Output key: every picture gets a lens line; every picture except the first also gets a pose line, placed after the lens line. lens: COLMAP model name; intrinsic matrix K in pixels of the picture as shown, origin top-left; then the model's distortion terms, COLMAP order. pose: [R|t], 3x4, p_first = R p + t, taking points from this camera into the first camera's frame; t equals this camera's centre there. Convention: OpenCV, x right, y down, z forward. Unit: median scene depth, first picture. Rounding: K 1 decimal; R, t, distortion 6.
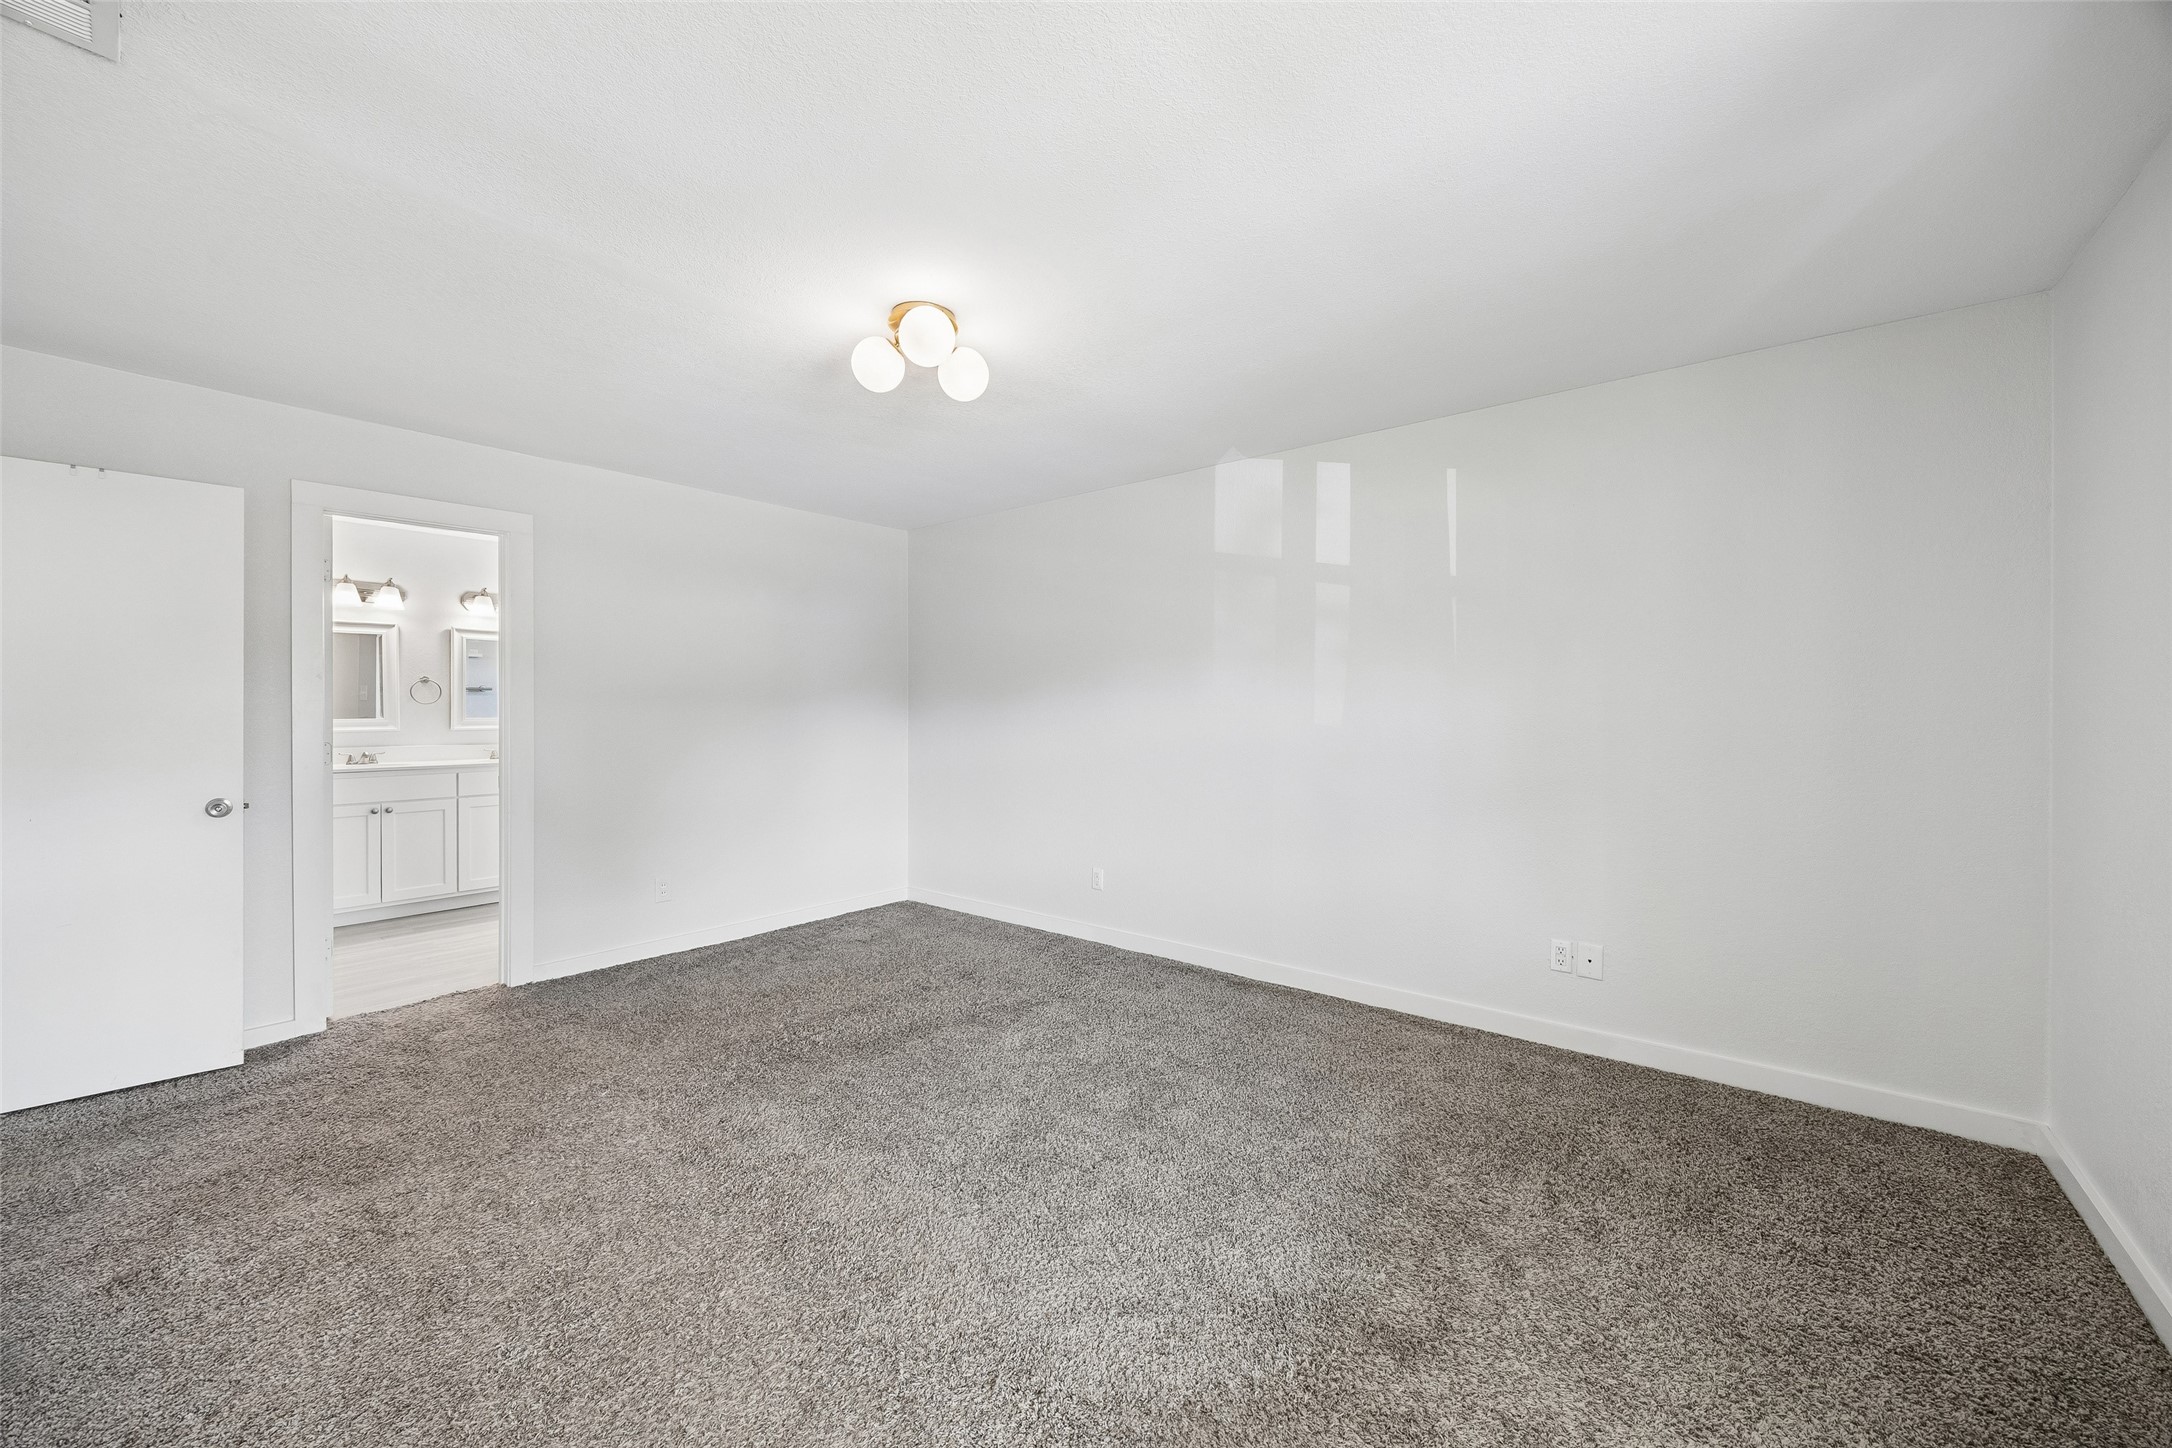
lens RADIAL K [[832.2, 0, 1088.0], [0, 832.2, 718.3], [0, 0, 1]] dist [-0.002142, 0.000285]
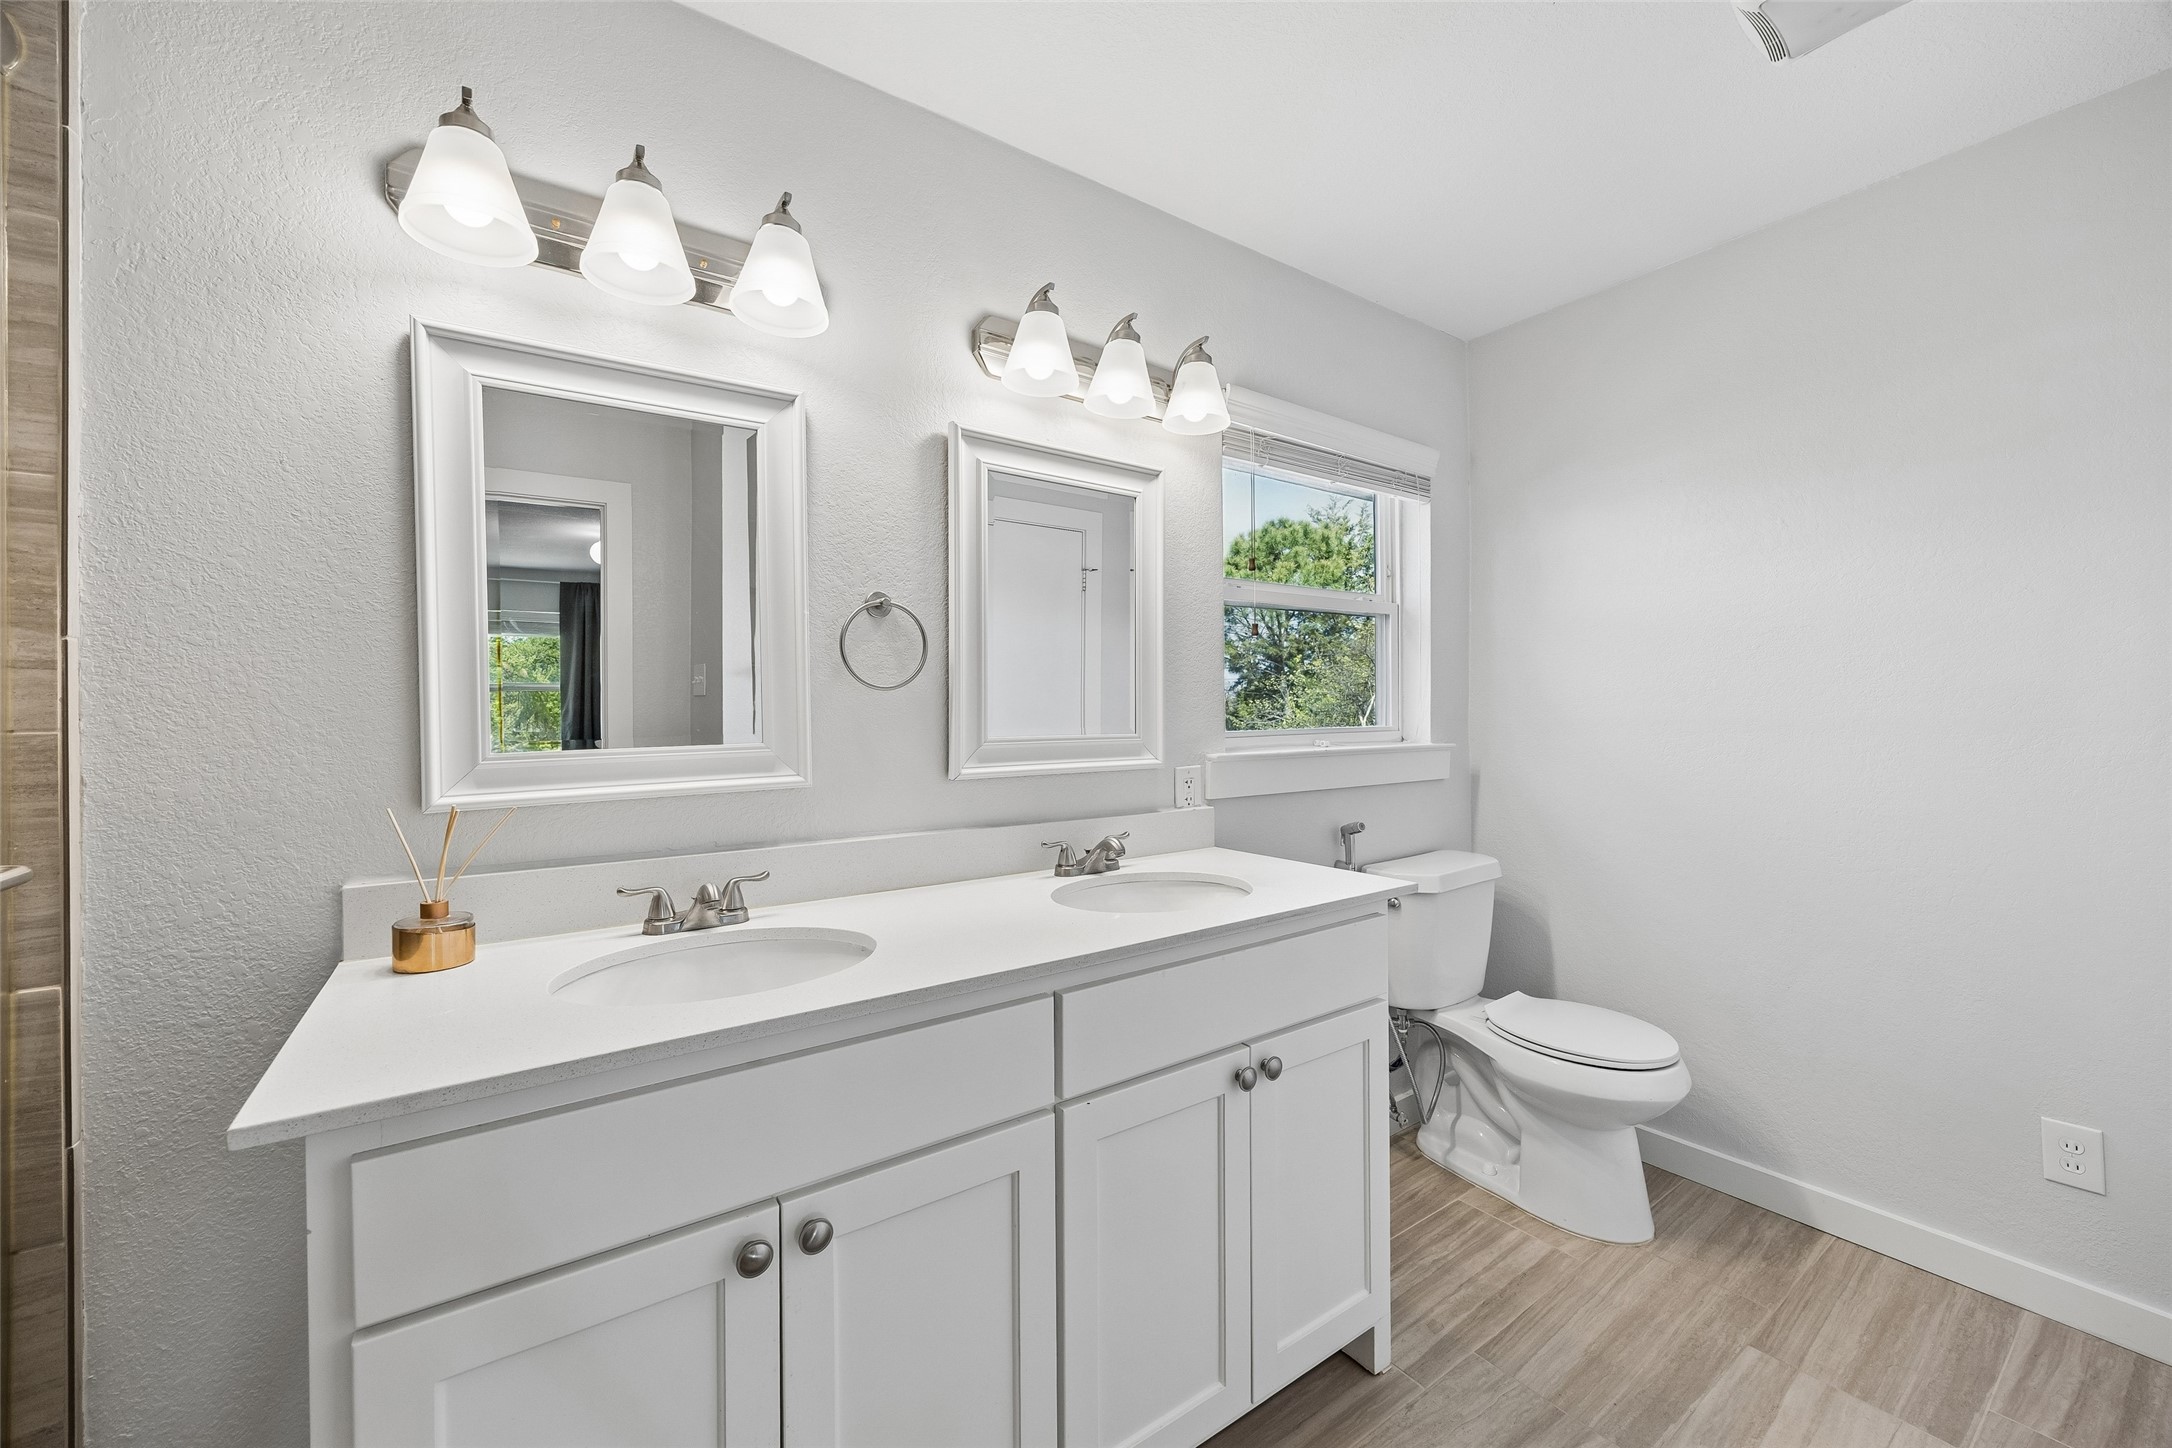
lens RADIAL K [[832.2, 0, 1093.2], [0, 832.2, 731.8], [0, 0, 1]] dist [-0.002142, 0.000285]
pose [[0.960859, -0.000961, -0.277036, -0.634596], [0.003300, 0.999963, 0.007975, -0.004559], [0.277018, -0.008577, 0.960827, 0.729527]]
